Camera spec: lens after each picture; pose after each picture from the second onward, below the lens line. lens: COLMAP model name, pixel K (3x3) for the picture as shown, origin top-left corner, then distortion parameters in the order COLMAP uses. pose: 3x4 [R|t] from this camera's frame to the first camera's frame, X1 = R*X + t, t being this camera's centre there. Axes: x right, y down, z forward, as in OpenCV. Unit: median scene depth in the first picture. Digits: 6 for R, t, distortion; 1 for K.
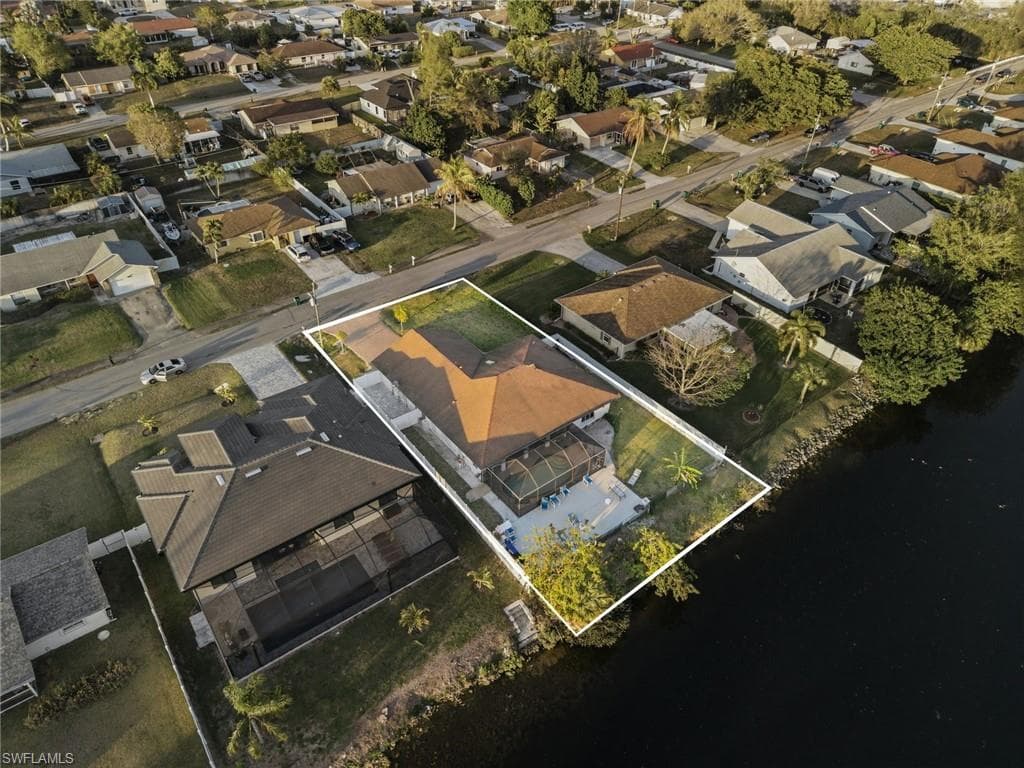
lens RADIAL K [[693.0, 0, 512.0], [0, 693.0, 384.0], [0, 0, 1]] dist [-0.016281, 0.003180]
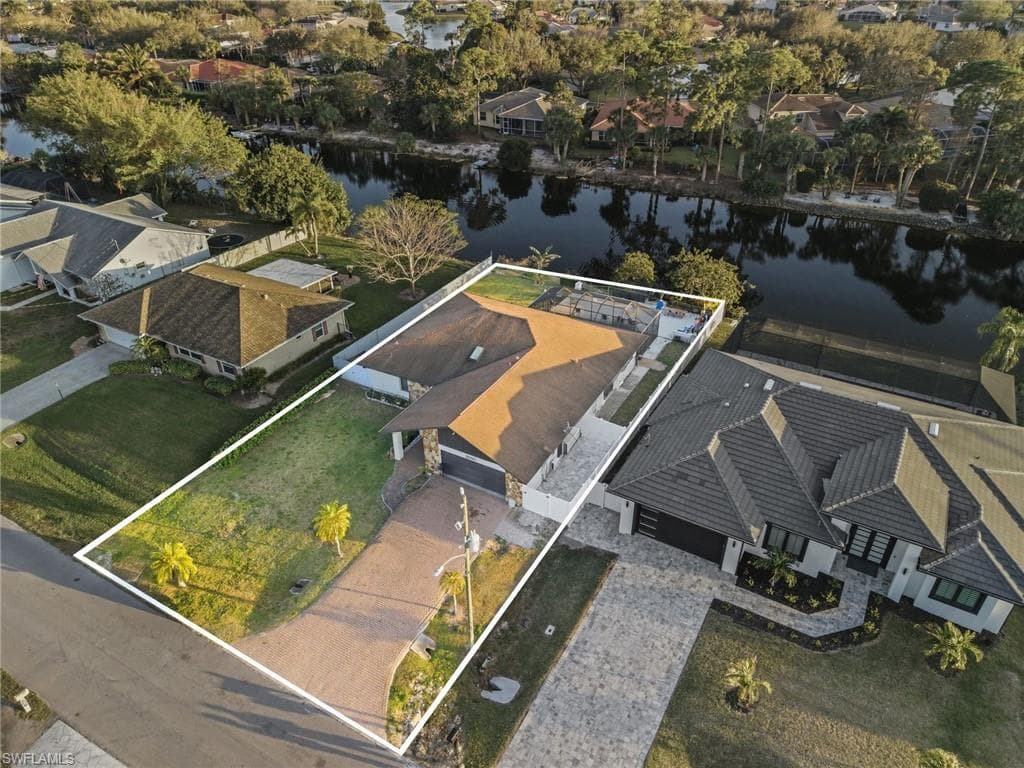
lens RADIAL K [[693.0, 0, 512.0], [0, 693.0, 384.0], [0, 0, 1]] dist [-0.016281, 0.003180]
pose [[-0.393160, -0.505572, 0.767999, -0.486709], [0.560756, 0.530107, 0.636034, -0.357674], [-0.728682, 0.680723, 0.075086, 0.783070]]
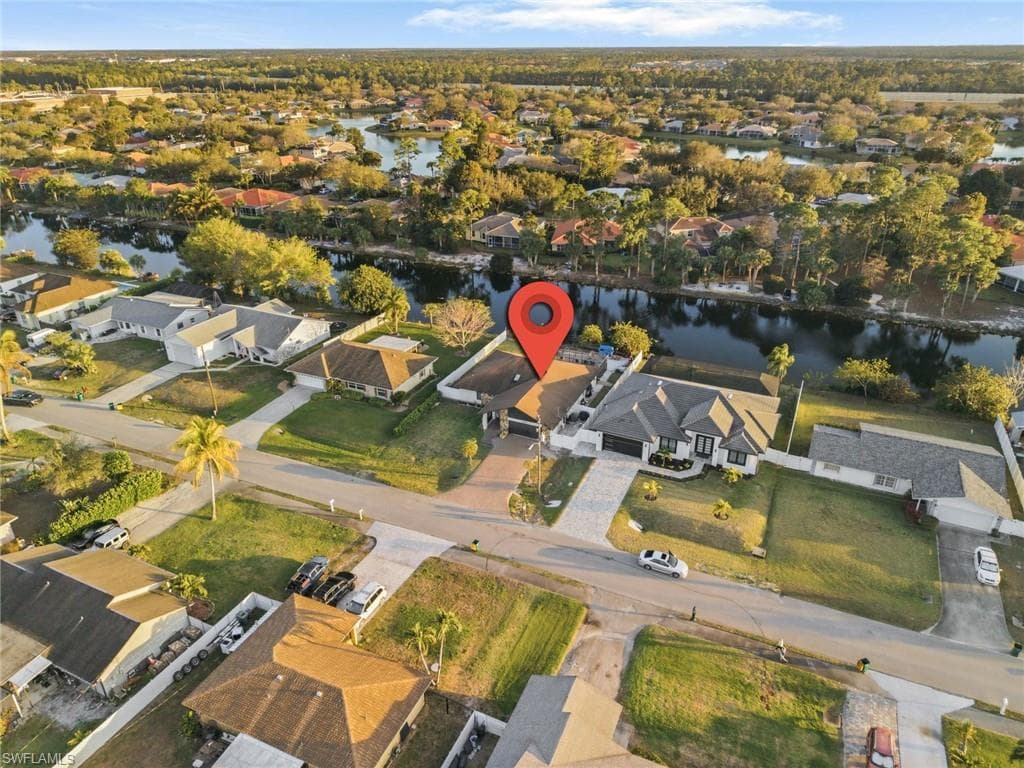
lens RADIAL K [[693.0, 0, 512.0], [0, 693.0, 384.0], [0, 0, 1]] dist [-0.016281, 0.003180]
pose [[-0.472227, -0.401459, 0.784750, -0.903959], [0.535835, 0.576158, 0.617190, -0.714556], [-0.699916, 0.711950, -0.056962, 0.906412]]
